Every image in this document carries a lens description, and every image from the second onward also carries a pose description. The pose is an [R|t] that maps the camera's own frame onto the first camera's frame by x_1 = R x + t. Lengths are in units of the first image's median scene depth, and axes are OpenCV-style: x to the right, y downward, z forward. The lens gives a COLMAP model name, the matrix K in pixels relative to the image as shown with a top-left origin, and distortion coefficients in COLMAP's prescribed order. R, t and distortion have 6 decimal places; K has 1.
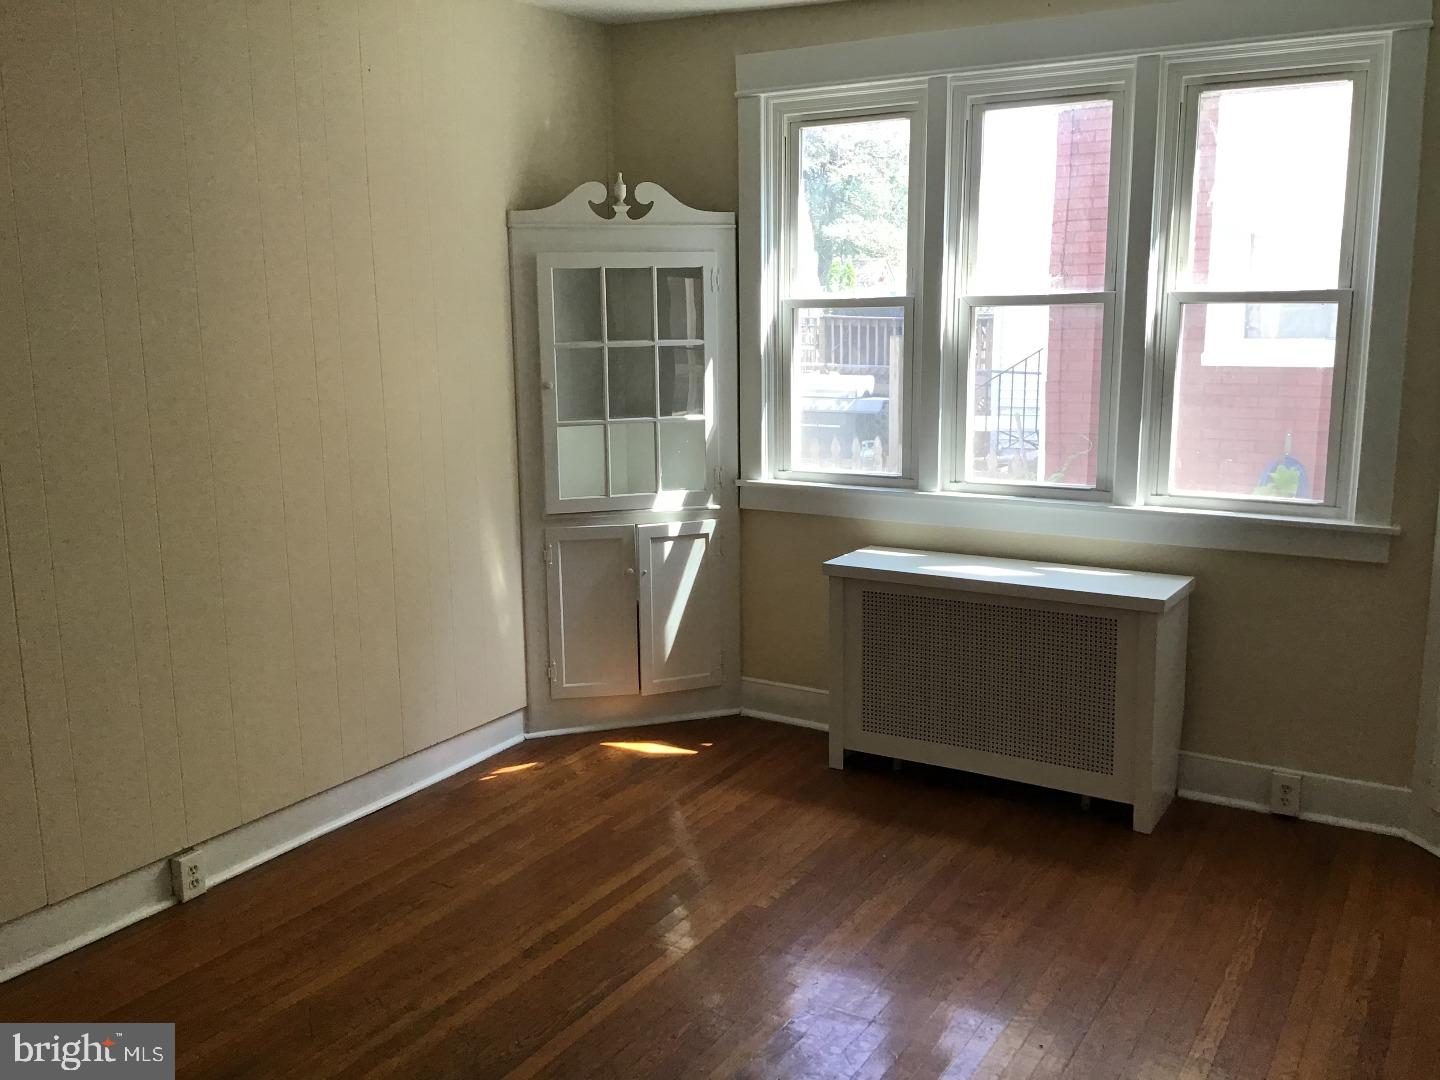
lens RADIAL K [[1286.6, 0, 727.7], [0, 1286.6, 541.7], [0, 0, 1]] dist [0.041963, -0.014240]
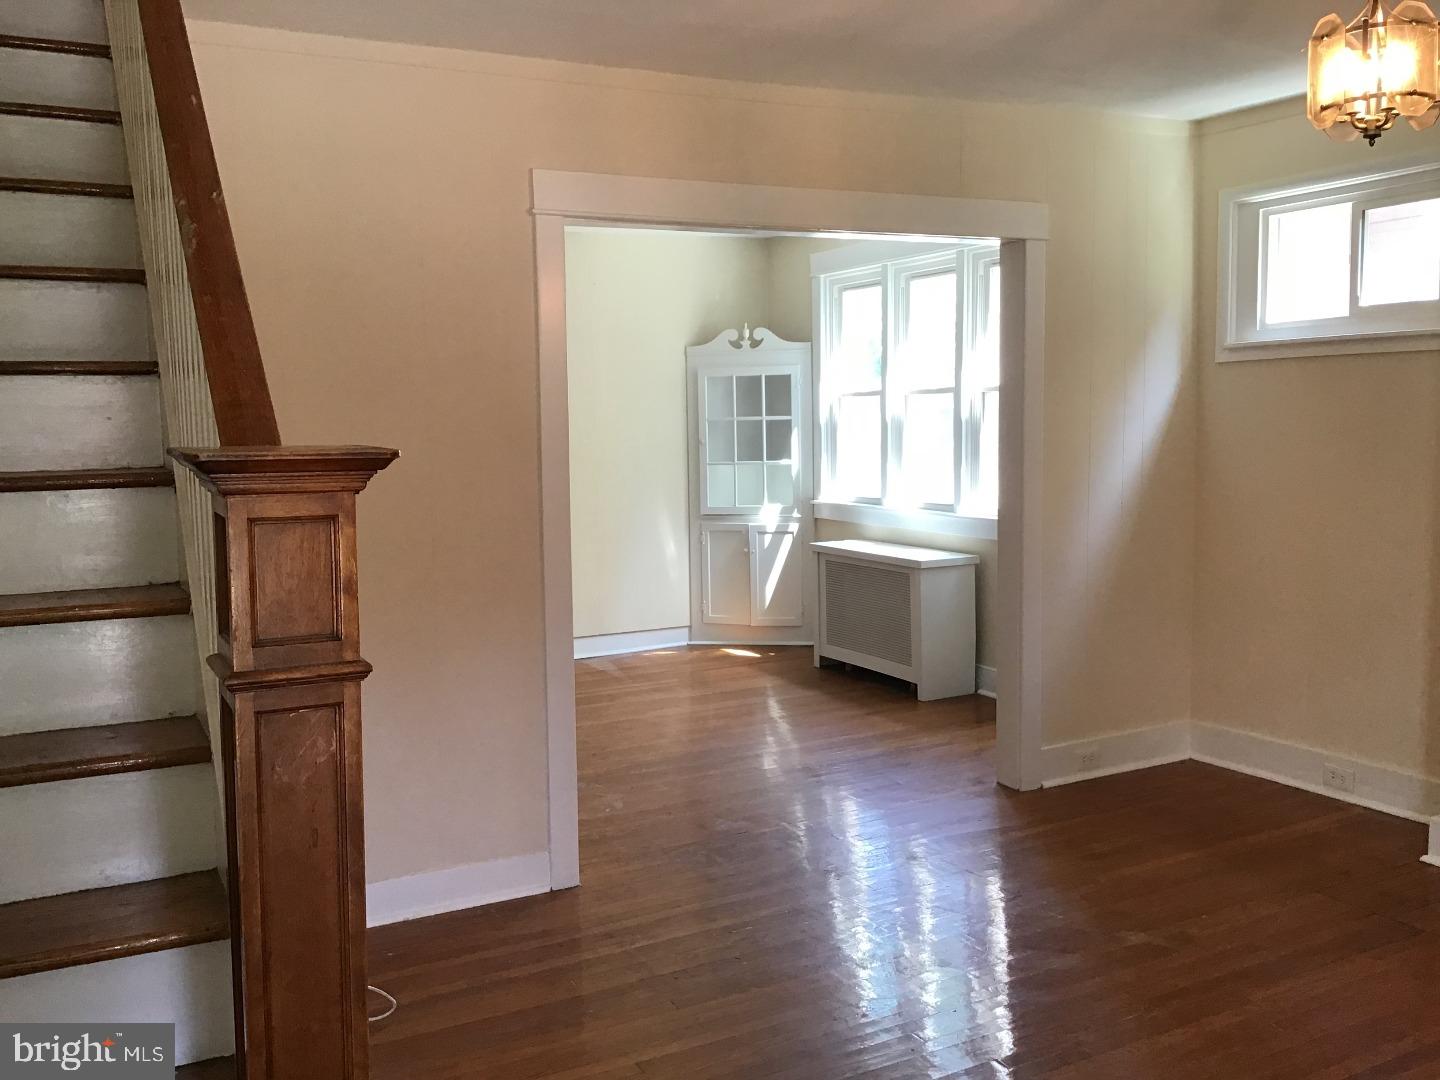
lens RADIAL K [[1286.6, 0, 714.5], [0, 1286.6, 535.3], [0, 0, 1]] dist [0.041963, -0.014240]
pose [[0.861650, 0.043657, -0.505622, 0.763753], [-0.080783, 0.995389, -0.051721, 0.095902], [0.501032, 0.085410, 0.861204, -0.503156]]
